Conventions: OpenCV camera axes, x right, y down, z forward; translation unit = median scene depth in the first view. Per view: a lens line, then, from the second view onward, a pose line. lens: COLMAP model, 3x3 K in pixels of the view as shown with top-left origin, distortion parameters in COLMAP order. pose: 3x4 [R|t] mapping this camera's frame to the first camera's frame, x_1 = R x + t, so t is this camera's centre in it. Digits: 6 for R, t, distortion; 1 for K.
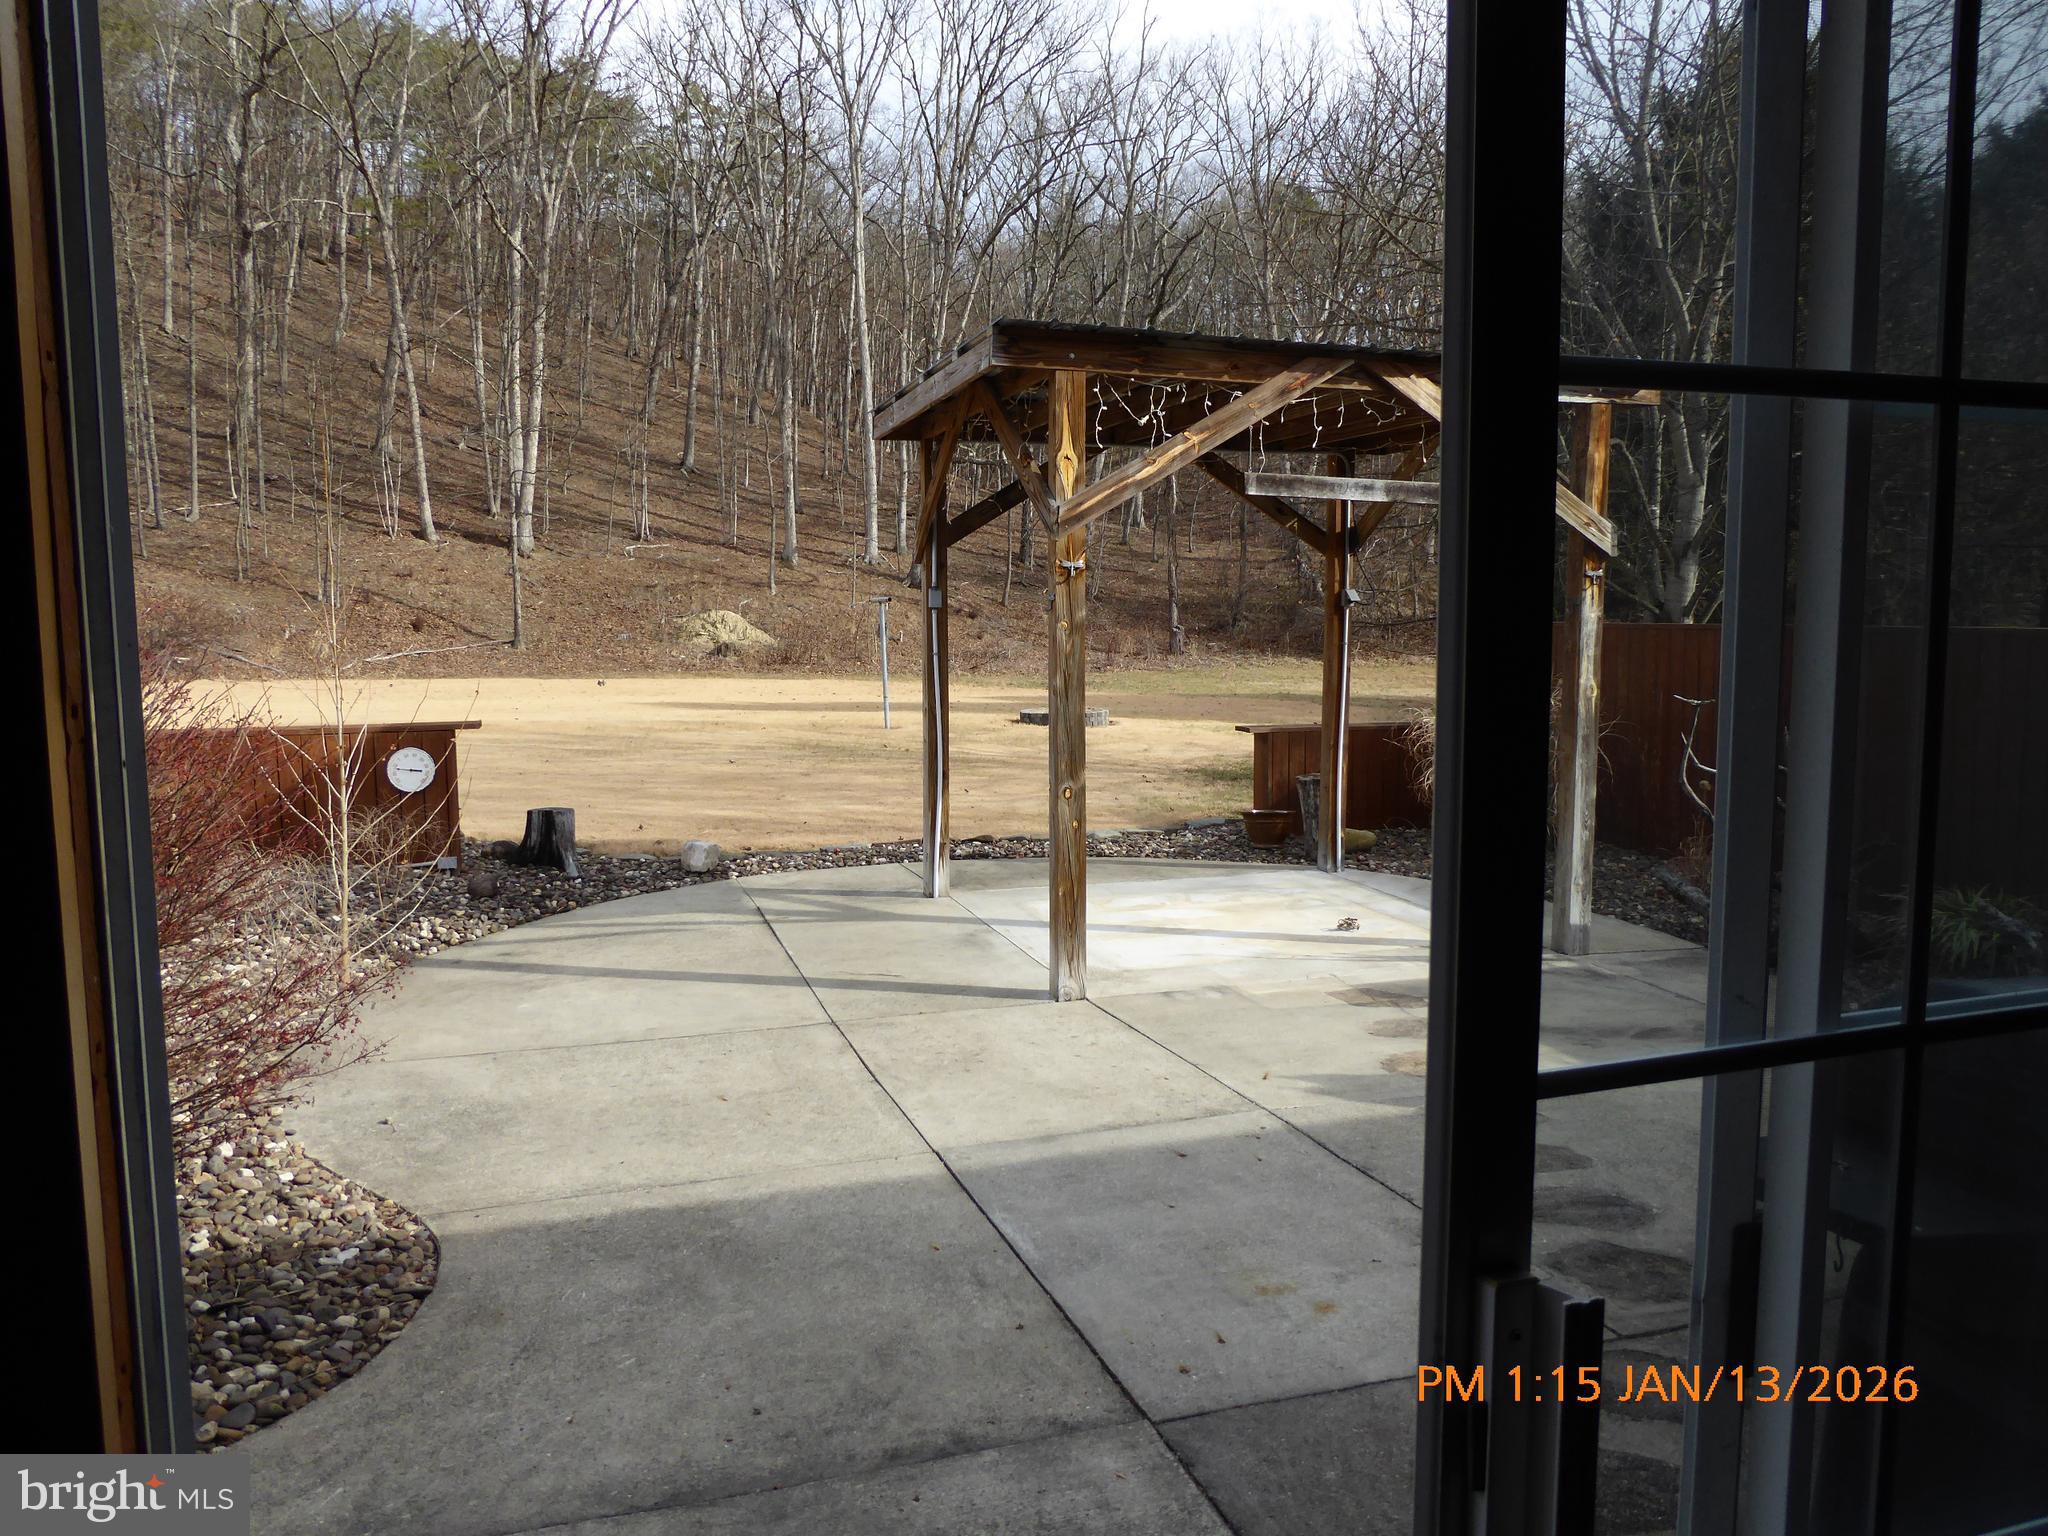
lens RADIAL K [[1484.0, 0, 1025.2], [0, 1484.0, 772.8], [0, 0, 1]] dist [-0.030102, 0.003149]
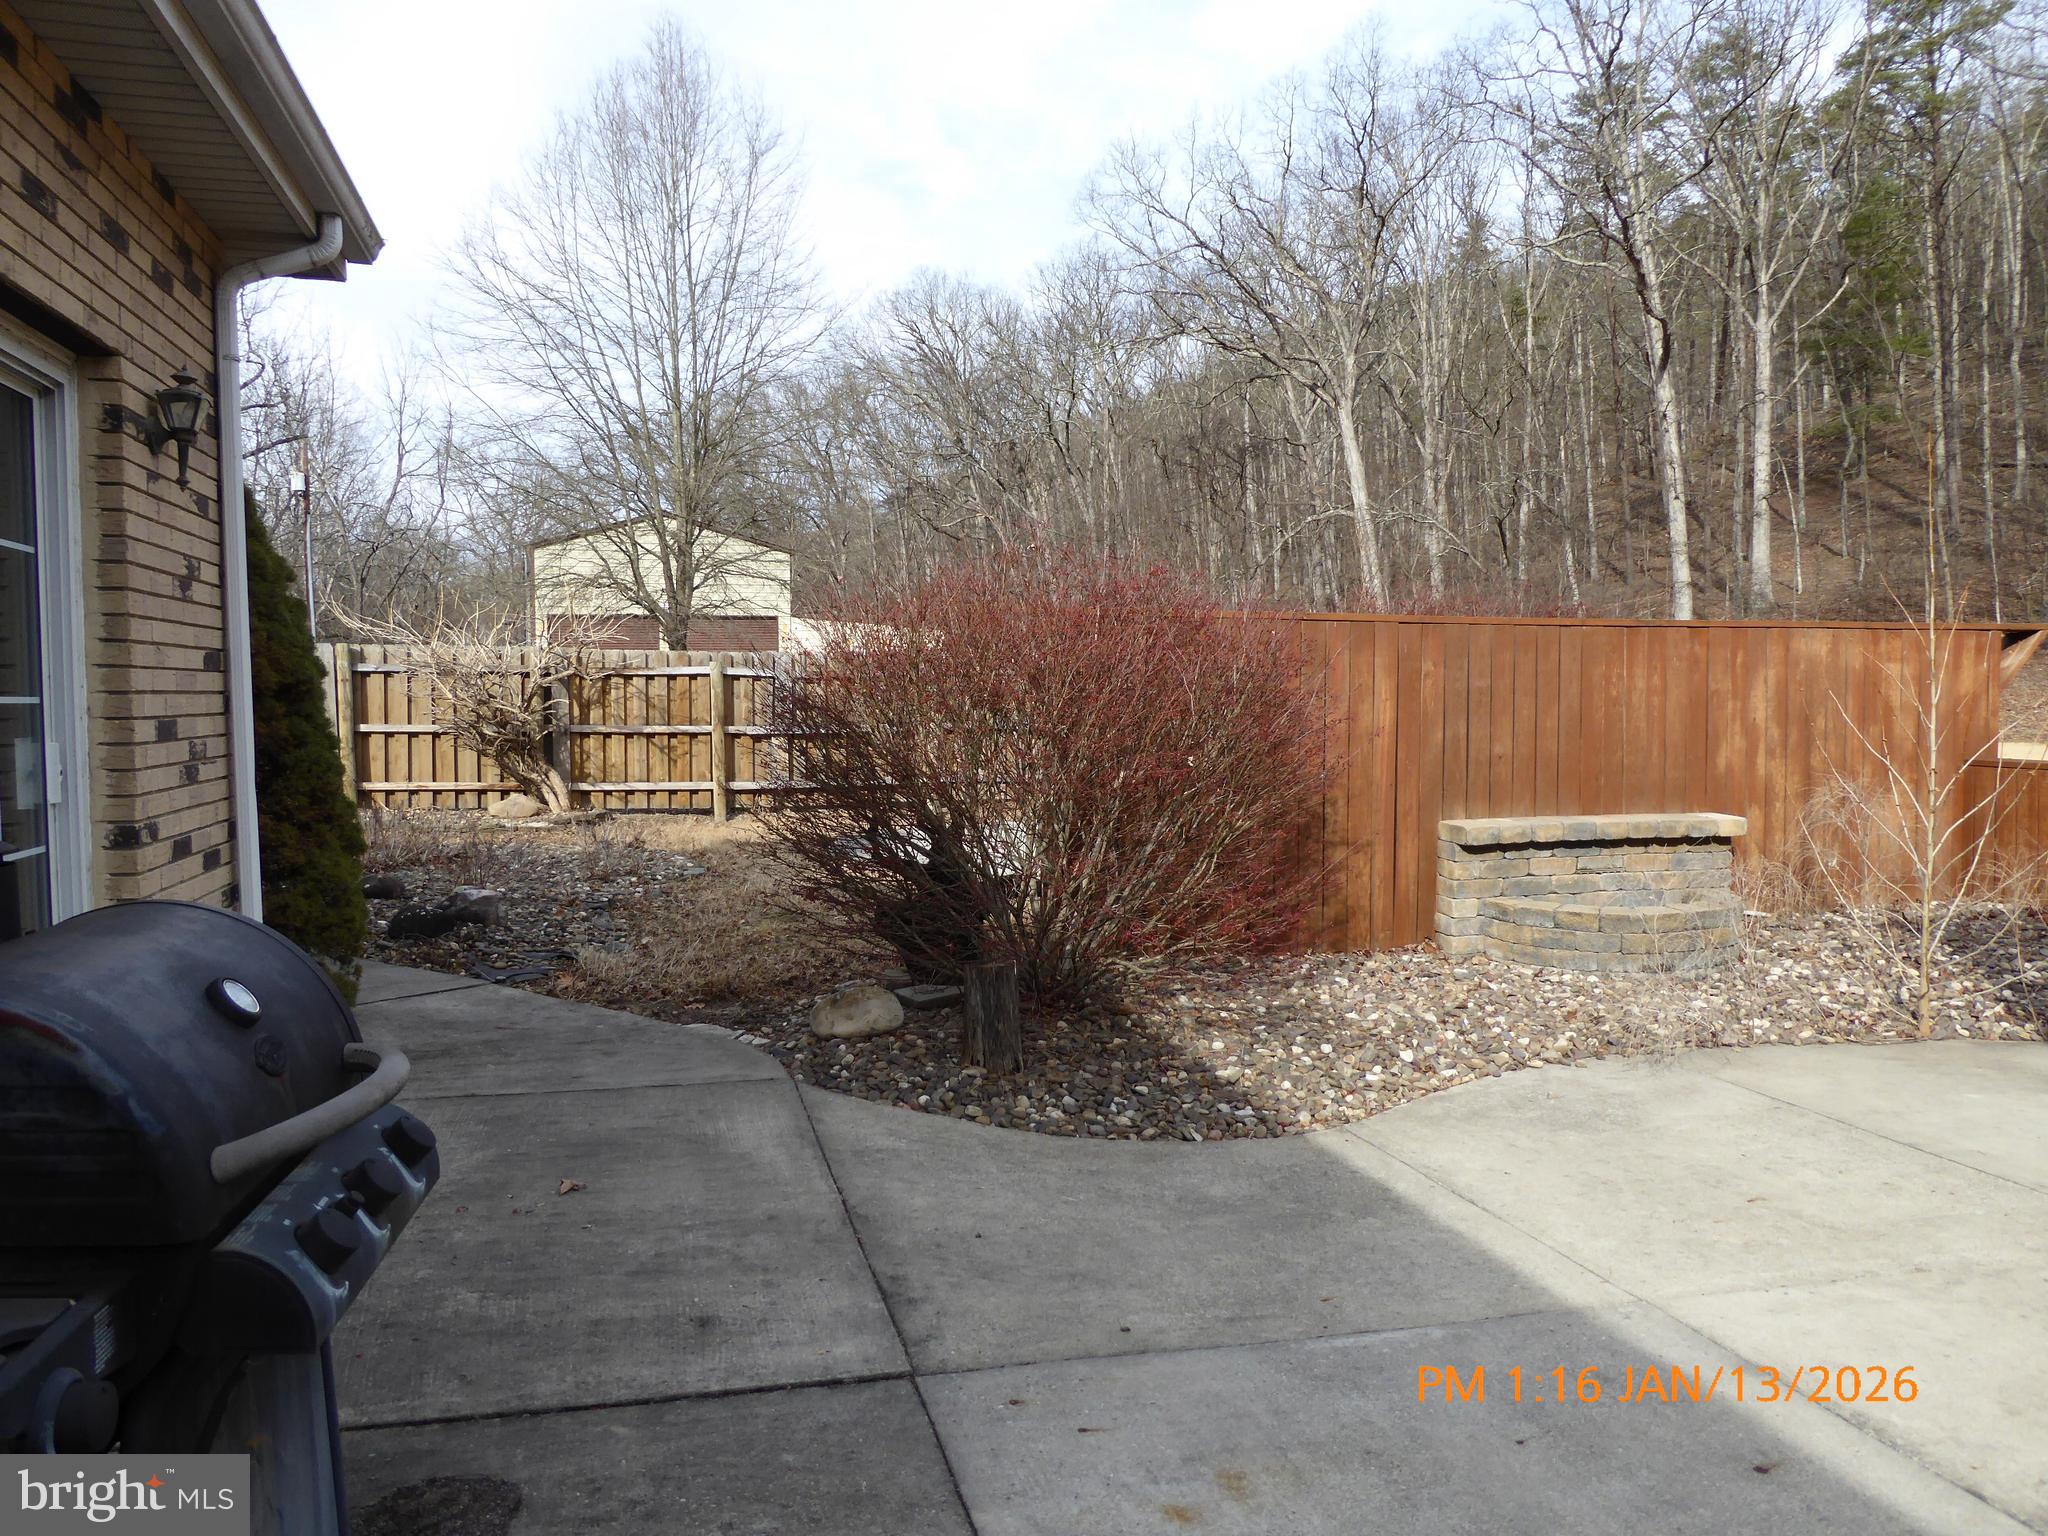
lens RADIAL K [[1484.0, 0, 1021.5], [0, 1484.0, 768.8], [0, 0, 1]] dist [-0.030102, 0.003149]
pose [[-0.074295, 0.050129, -0.995976, 0.777482], [-0.098365, 0.993497, 0.057342, -0.025516], [0.992373, 0.102230, -0.068881, 0.807255]]
